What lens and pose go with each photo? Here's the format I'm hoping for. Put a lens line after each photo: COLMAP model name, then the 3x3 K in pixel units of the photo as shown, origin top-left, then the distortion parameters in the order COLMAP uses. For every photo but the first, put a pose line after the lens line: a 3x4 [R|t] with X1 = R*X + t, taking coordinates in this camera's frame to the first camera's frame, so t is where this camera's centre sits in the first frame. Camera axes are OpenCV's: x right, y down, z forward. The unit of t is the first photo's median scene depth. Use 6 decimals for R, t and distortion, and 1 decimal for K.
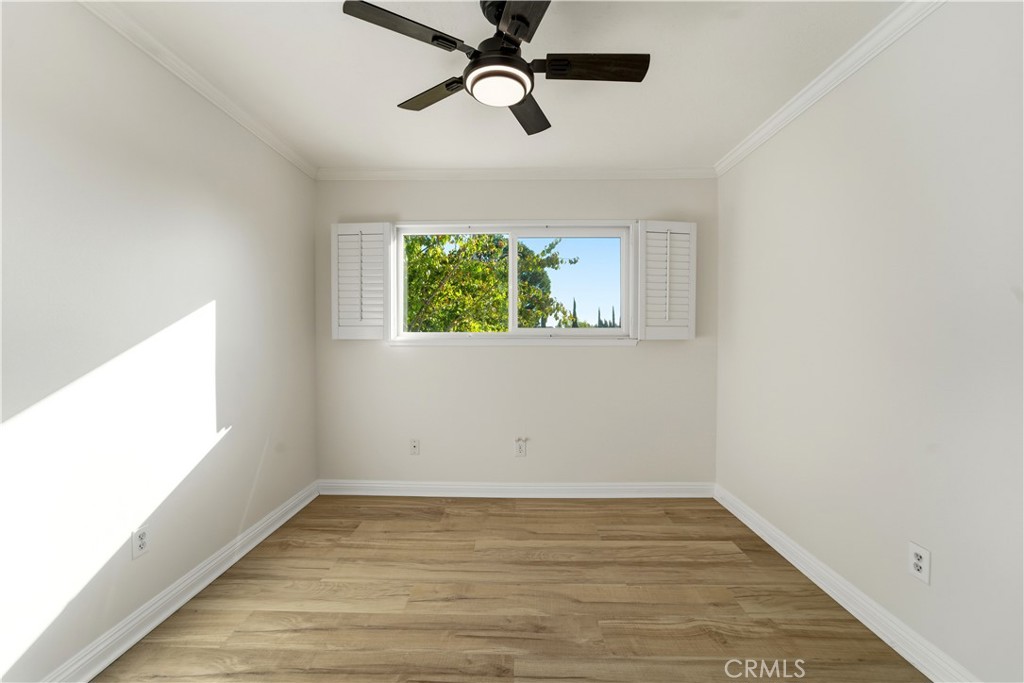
lens RADIAL K [[423.7, 0, 508.0], [0, 423.7, 337.5], [0, 0, 1]] dist [-0.014022, 0.007932]
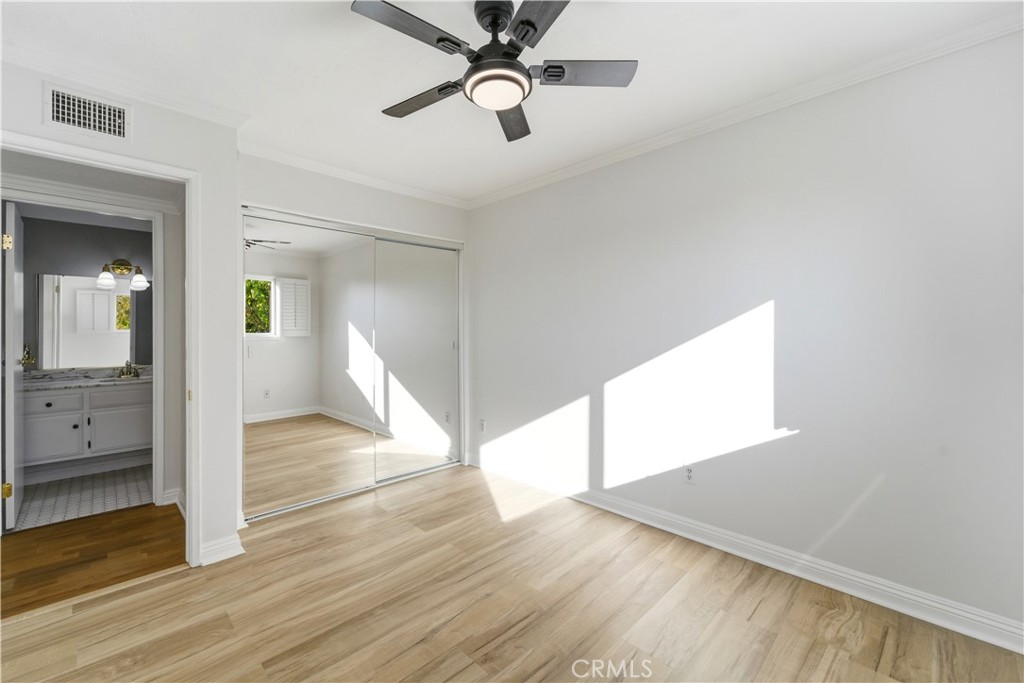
lens RADIAL K [[423.7, 0, 508.0], [0, 423.7, 337.5], [0, 0, 1]] dist [-0.014022, 0.007932]
pose [[-0.708584, 0.007360, -0.705588, 0.486252], [-0.007277, 0.999816, 0.017738, -0.009057], [0.705589, 0.017704, -0.708401, 1.268612]]
